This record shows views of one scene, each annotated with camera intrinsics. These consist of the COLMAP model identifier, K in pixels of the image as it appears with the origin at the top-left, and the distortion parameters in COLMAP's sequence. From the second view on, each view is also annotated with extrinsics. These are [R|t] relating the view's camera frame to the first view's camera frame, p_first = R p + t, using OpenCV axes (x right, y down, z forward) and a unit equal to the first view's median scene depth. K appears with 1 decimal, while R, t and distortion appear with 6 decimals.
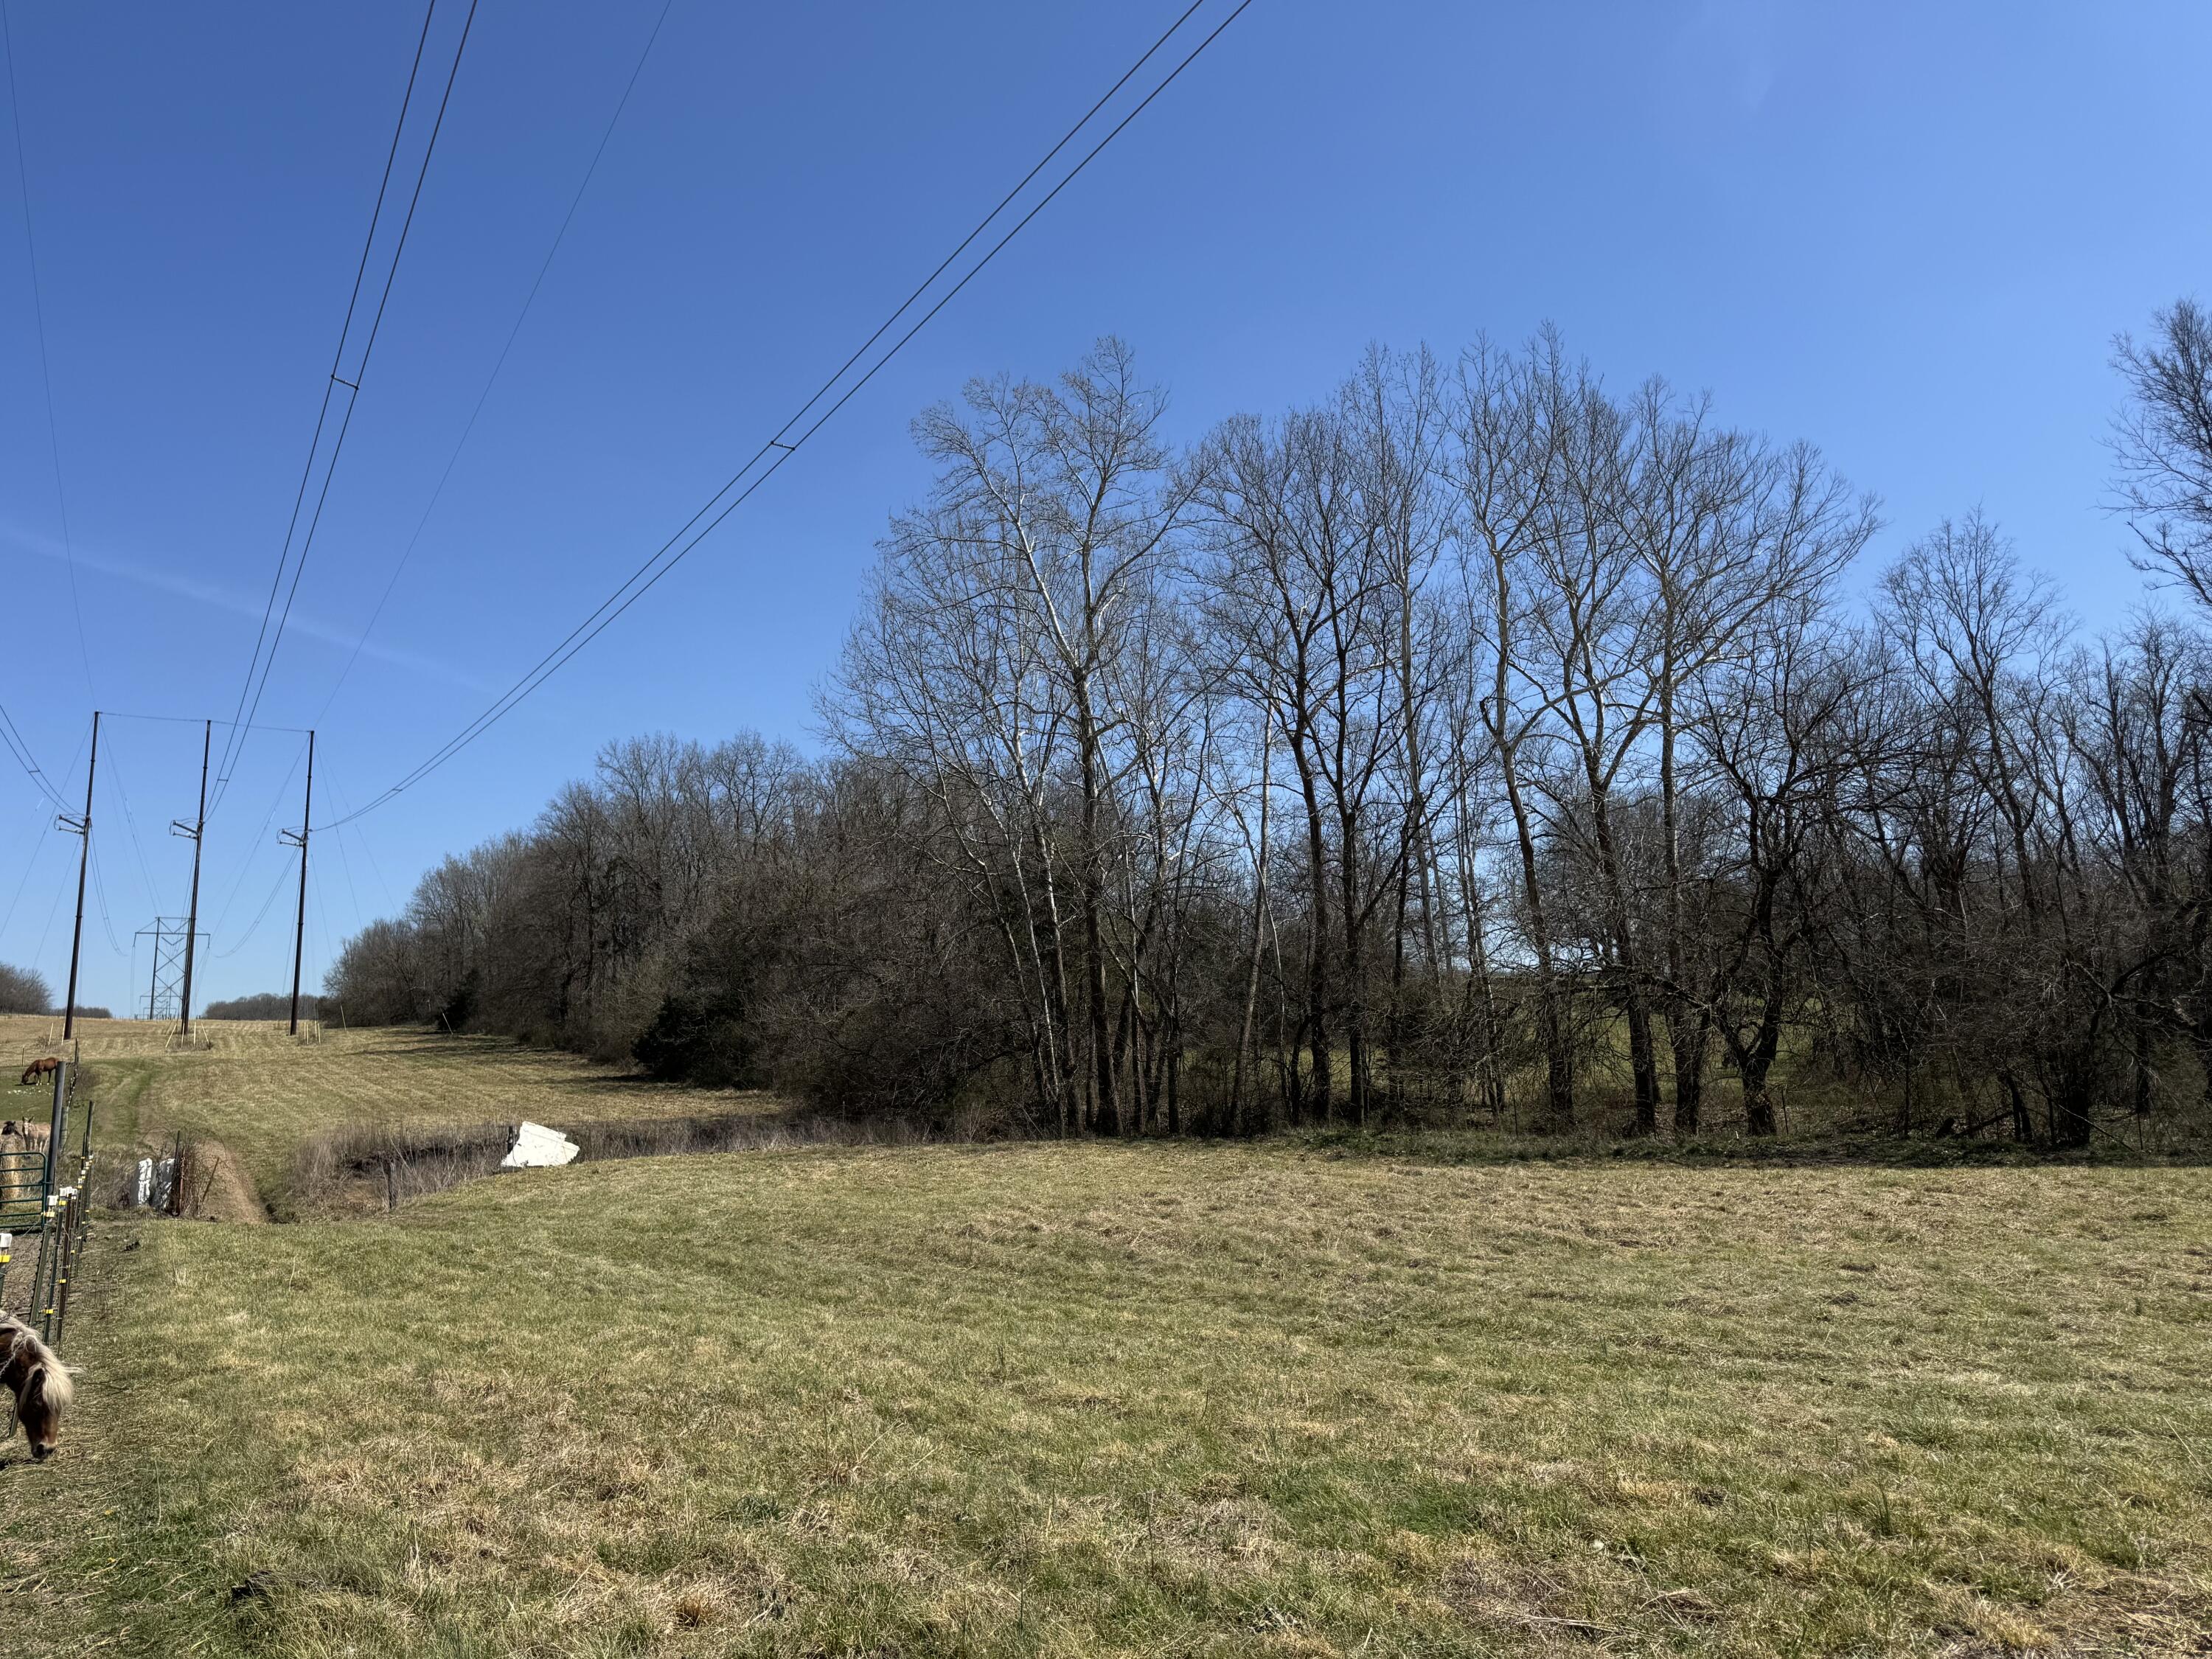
lens RADIAL K [[1534.3, 0, 1078.8], [0, 1534.3, 833.0], [0, 0, 1]] dist [0.053644, -0.062680]
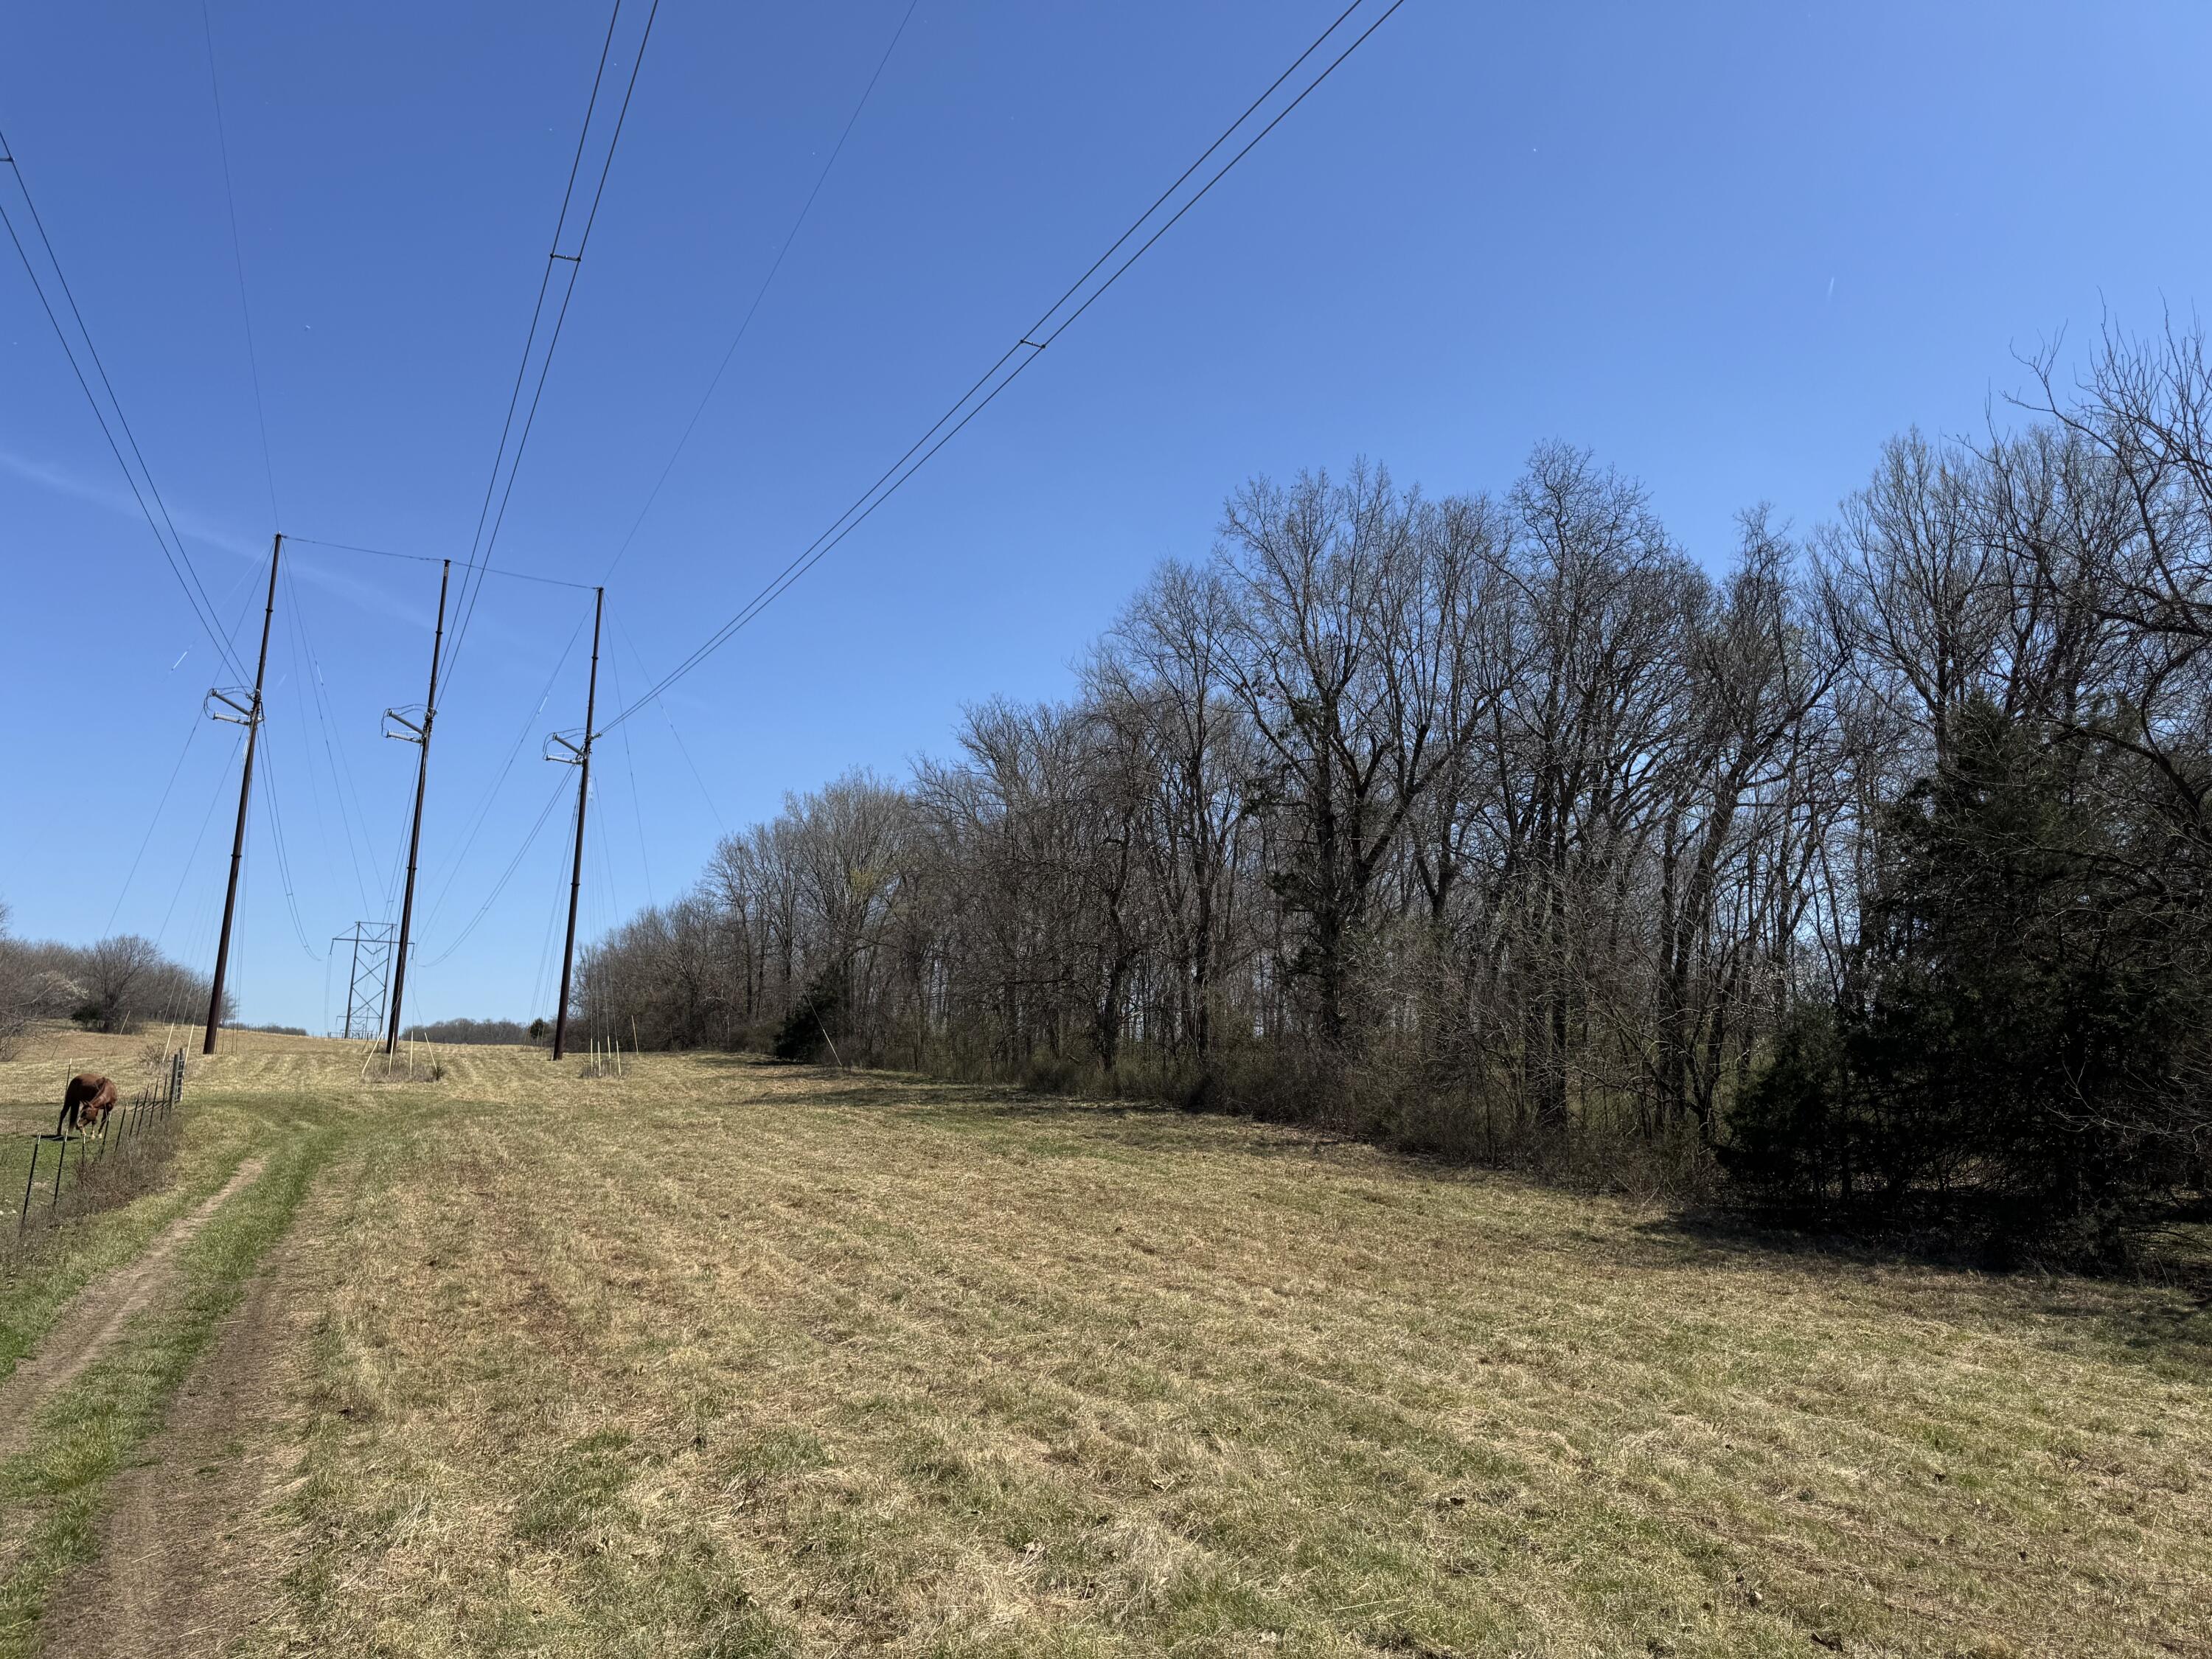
lens RADIAL K [[1534.3, 0, 1104.6], [0, 1534.3, 835.1], [0, 0, 1]] dist [0.053644, -0.062680]
pose [[0.995693, 0.023490, -0.089682, -0.704149], [-0.026535, 0.999106, -0.032912, 0.163365], [0.088828, 0.035150, 0.995427, 1.195240]]
